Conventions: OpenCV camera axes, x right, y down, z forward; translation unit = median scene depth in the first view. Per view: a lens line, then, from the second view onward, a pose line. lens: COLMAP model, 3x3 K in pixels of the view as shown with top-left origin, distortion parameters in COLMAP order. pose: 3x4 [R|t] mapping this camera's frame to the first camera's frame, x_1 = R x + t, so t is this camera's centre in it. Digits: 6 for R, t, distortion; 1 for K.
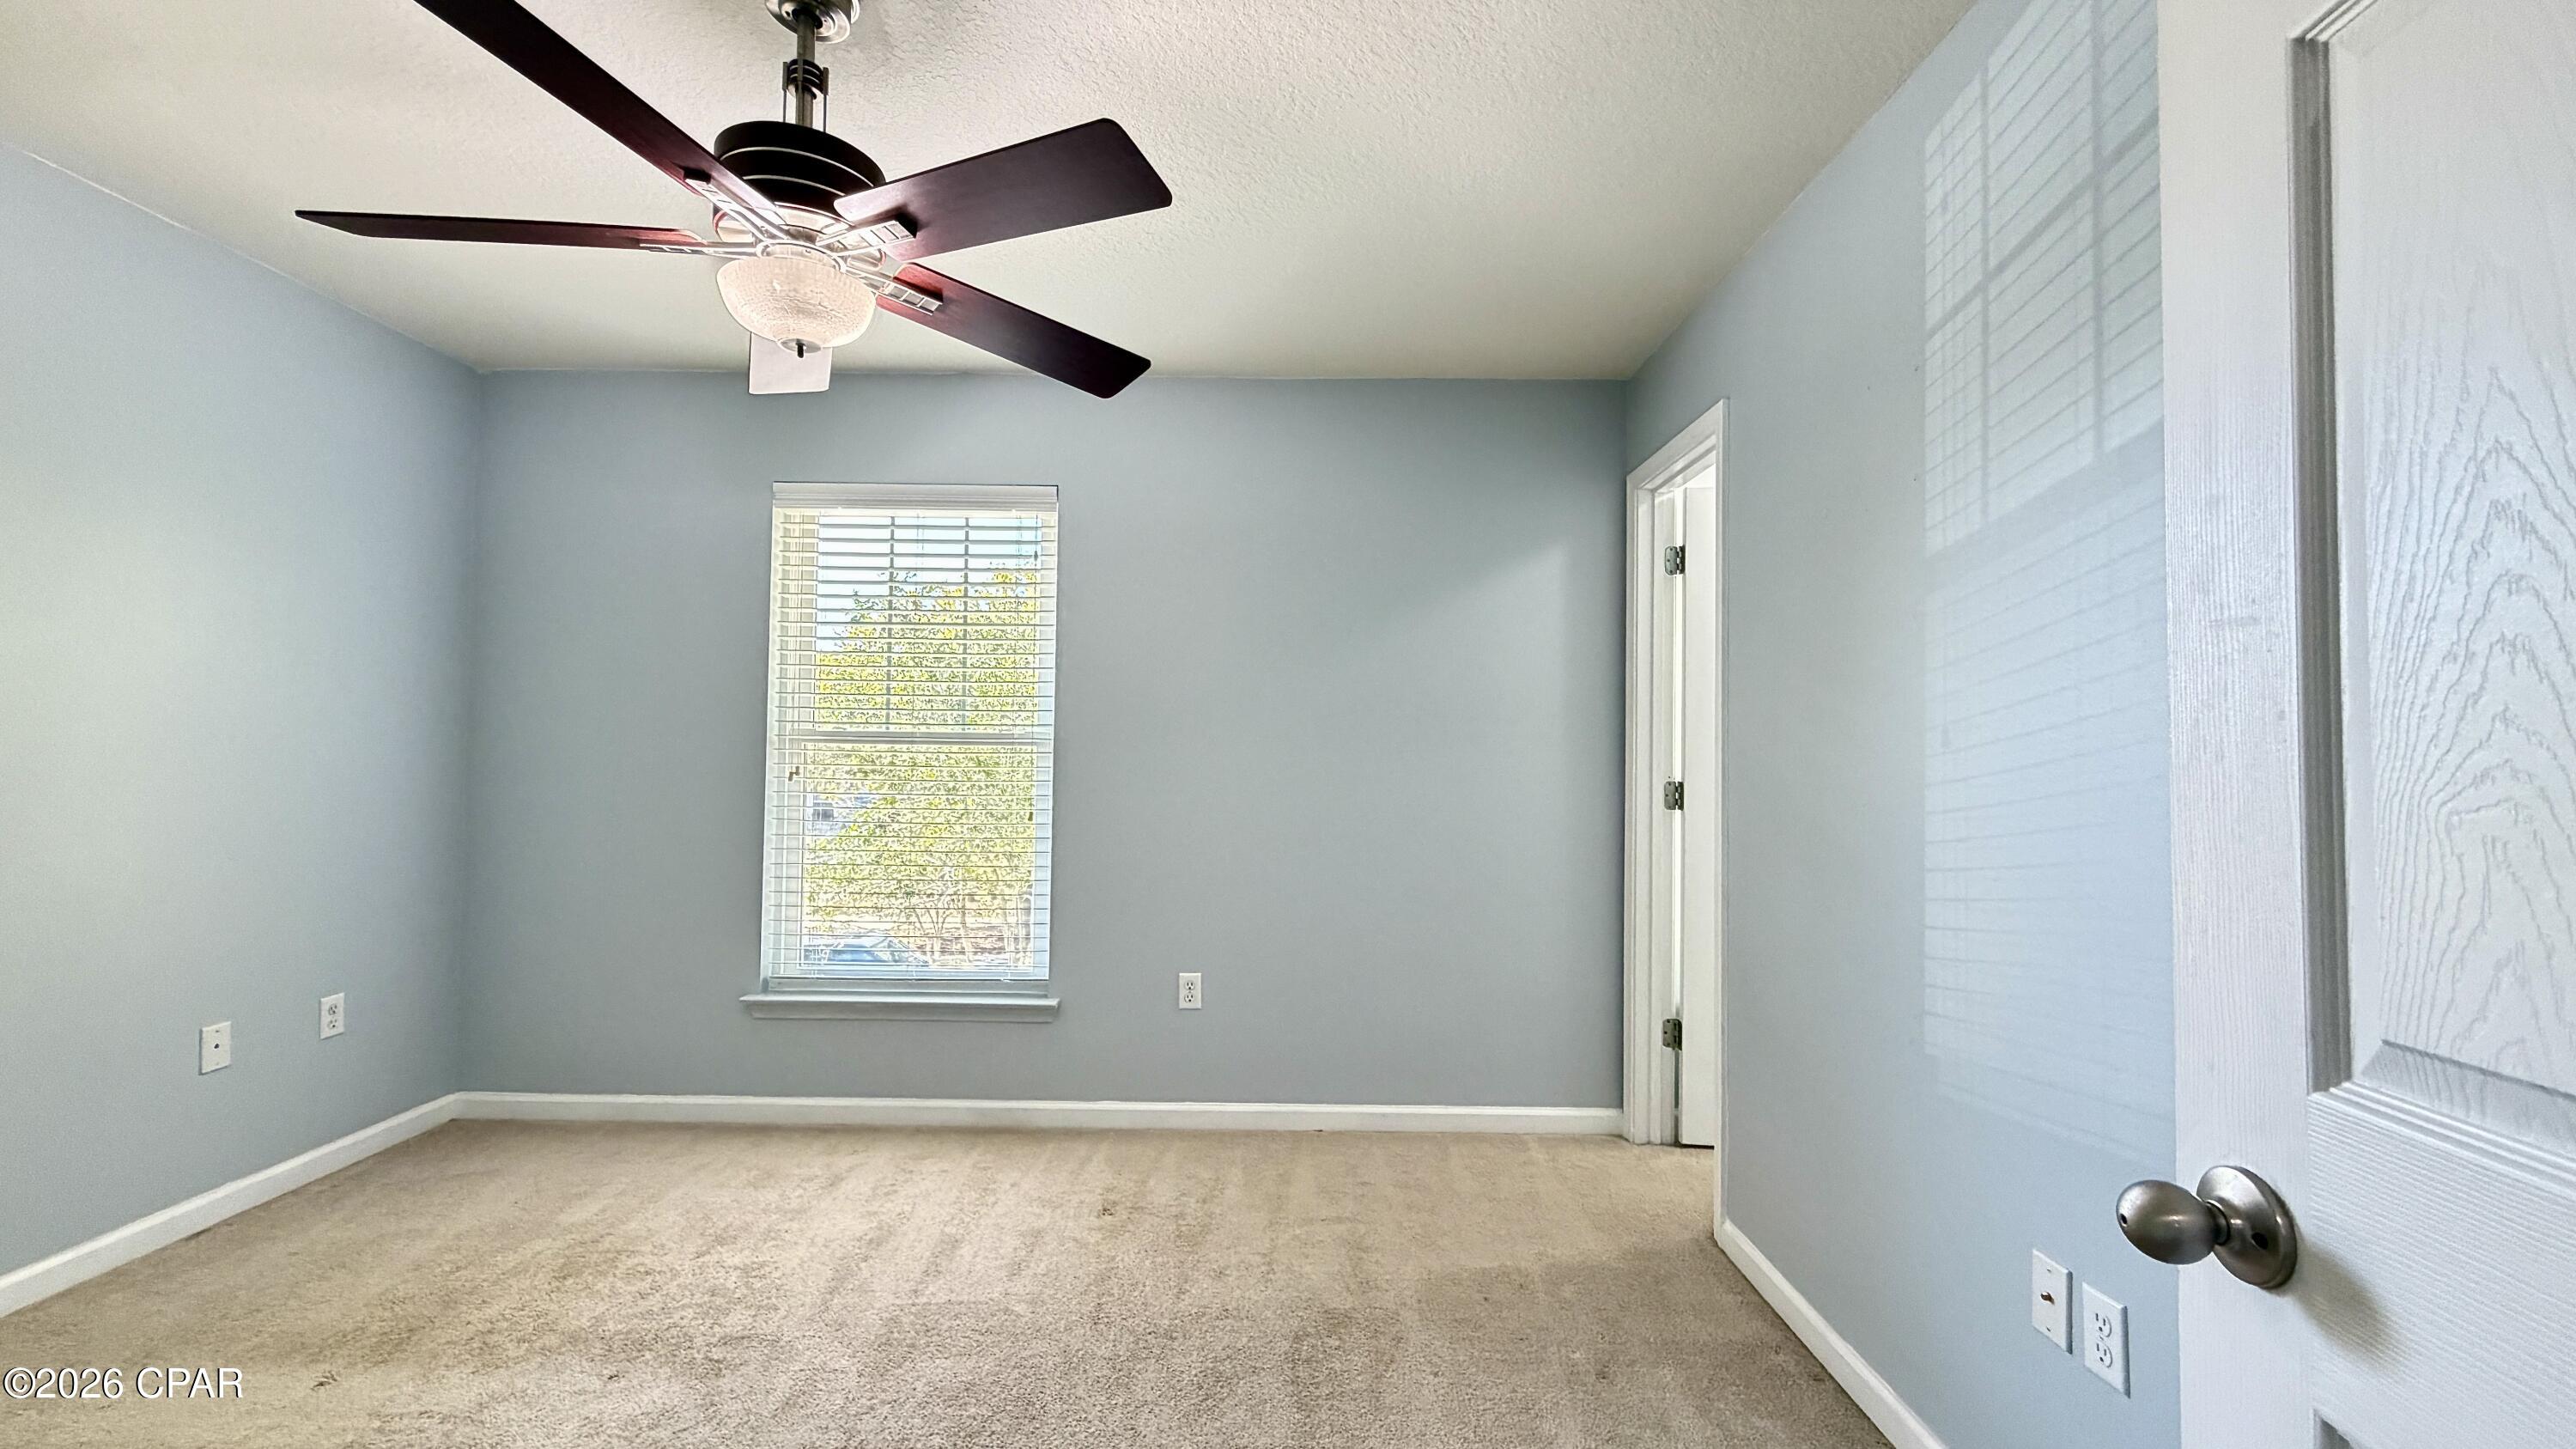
lens RADIAL K [[1030.5, 0, 1289.1], [0, 1030.5, 738.5], [0, 0, 1]] dist [0.001680, 0.000063]
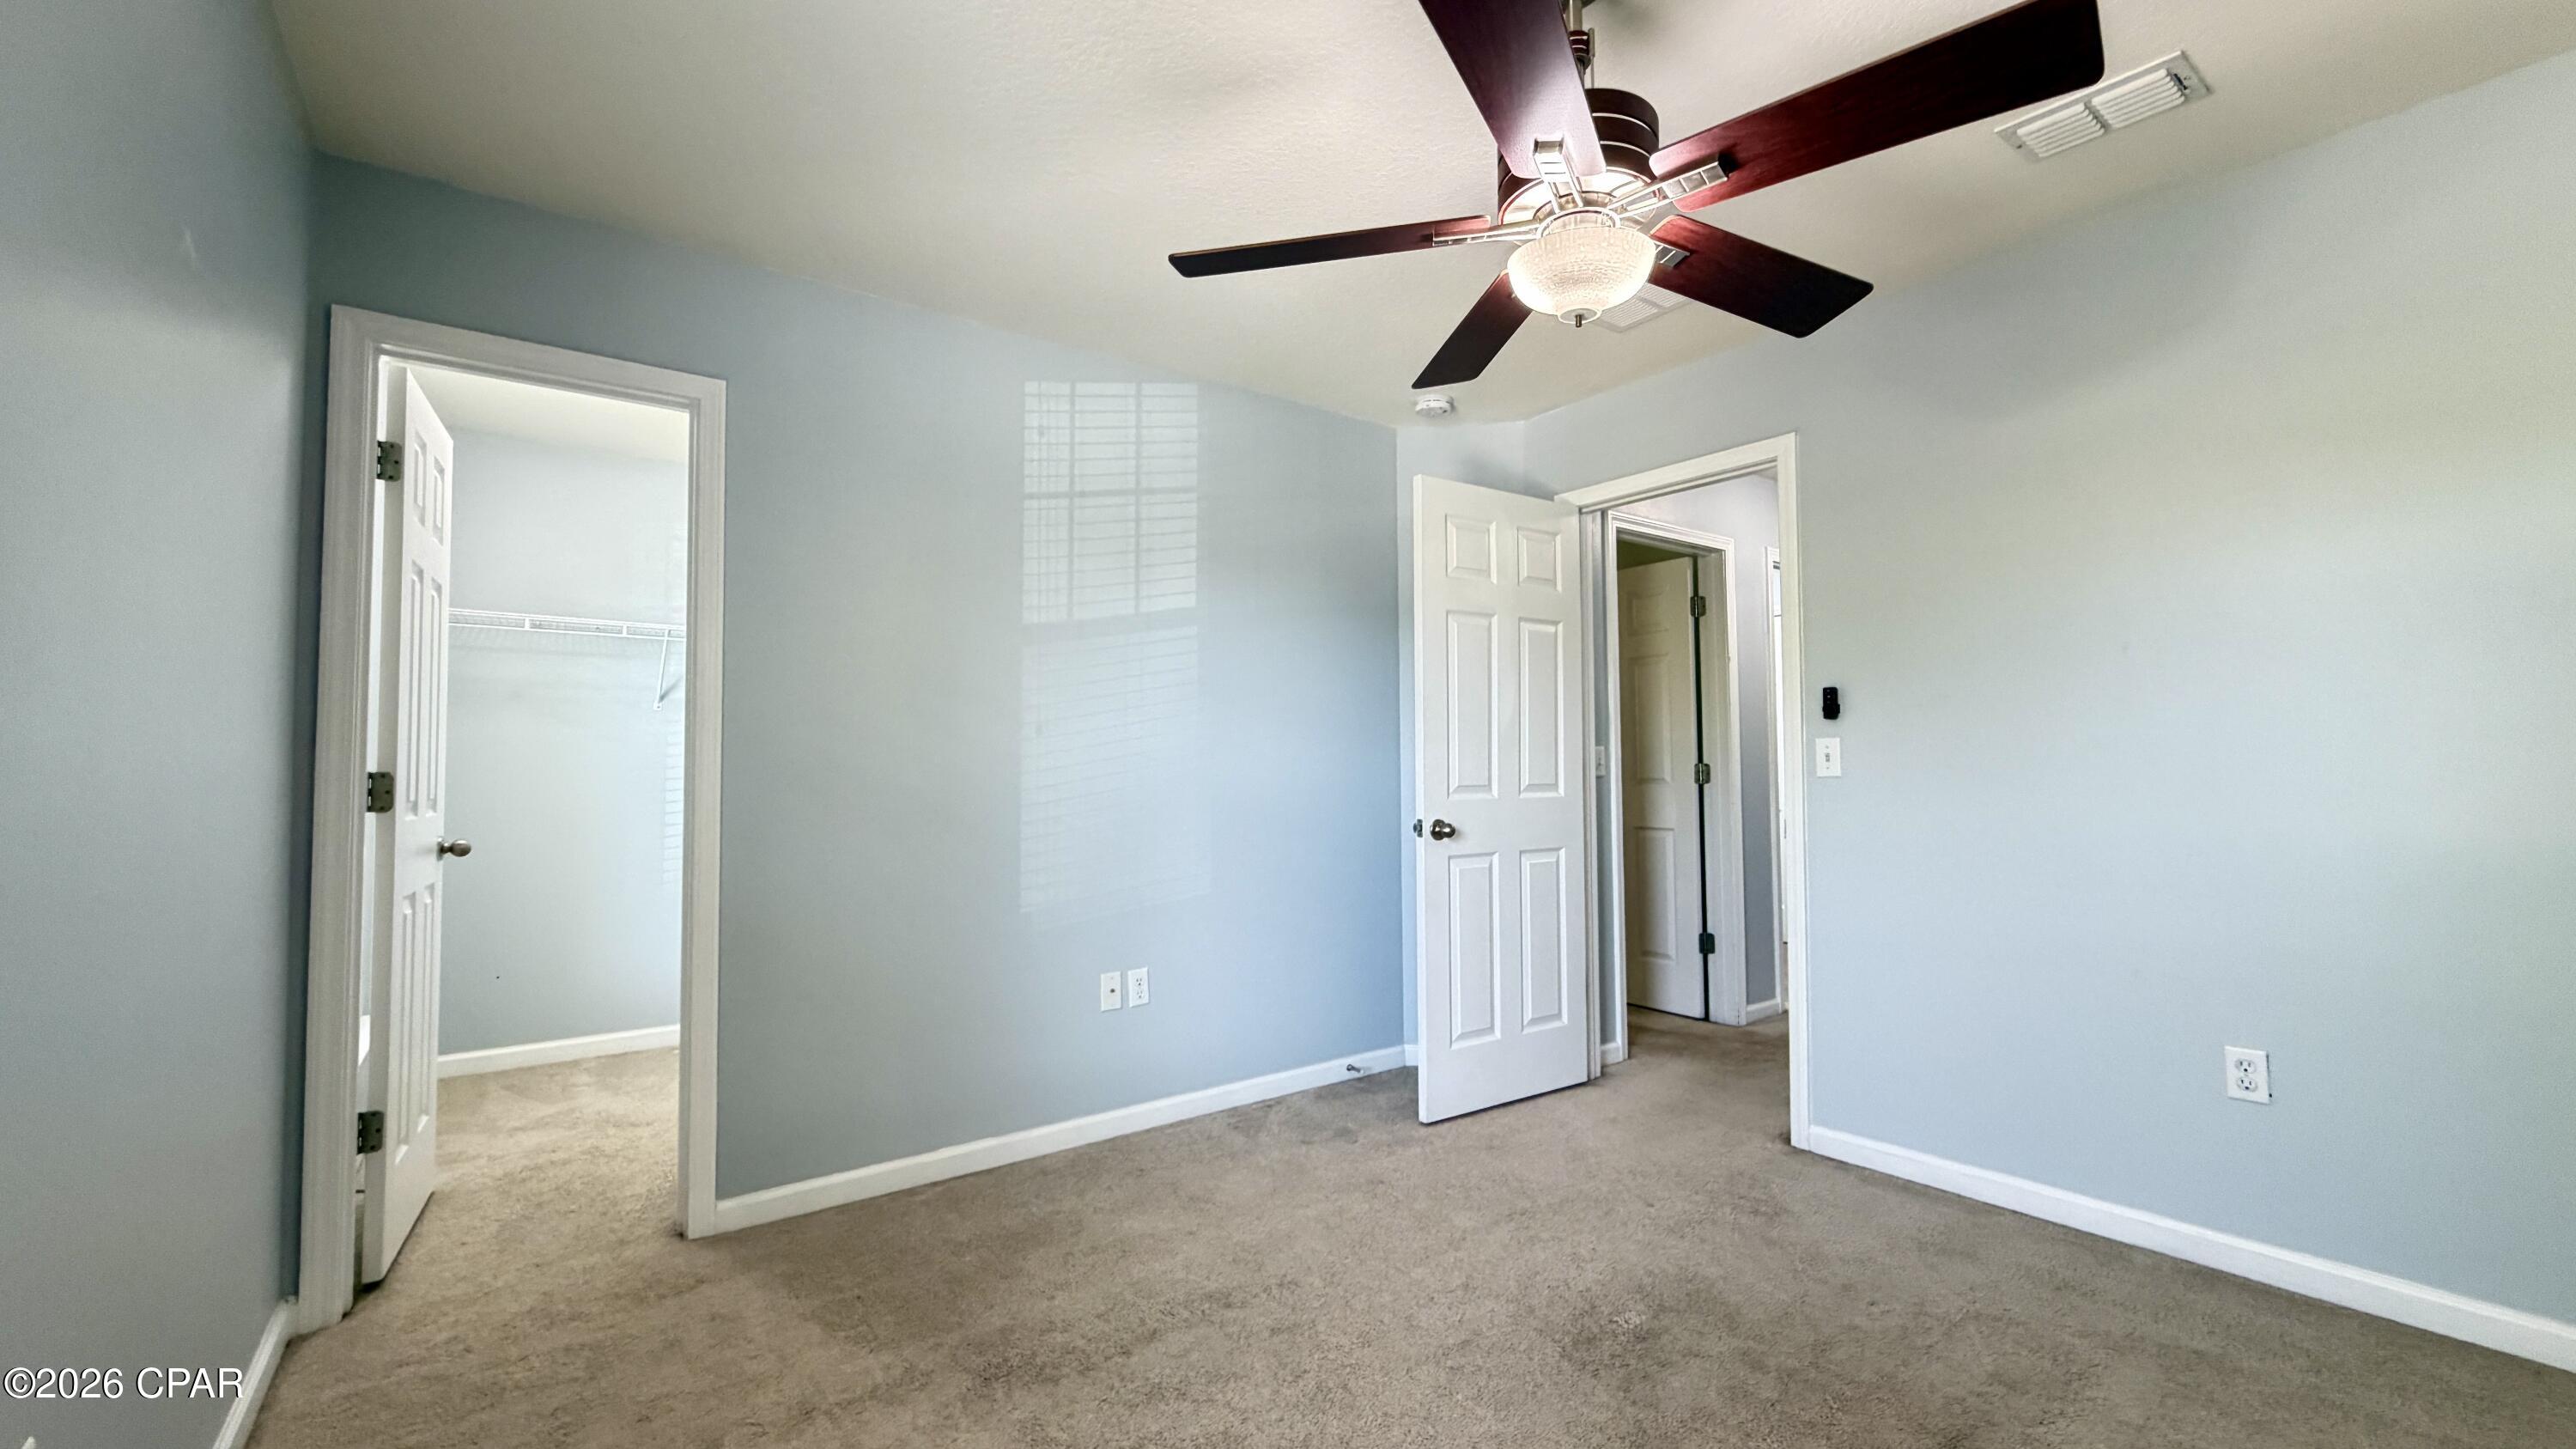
lens RADIAL K [[1030.5, 0, 1285.3], [0, 1030.5, 720.4], [0, 0, 1]] dist [0.001680, 0.000063]
pose [[-0.590549, 0.027689, 0.806527, -1.050448], [-0.010806, 0.999050, -0.042211, 0.054268], [-0.806930, -0.033643, -0.589689, 1.708749]]
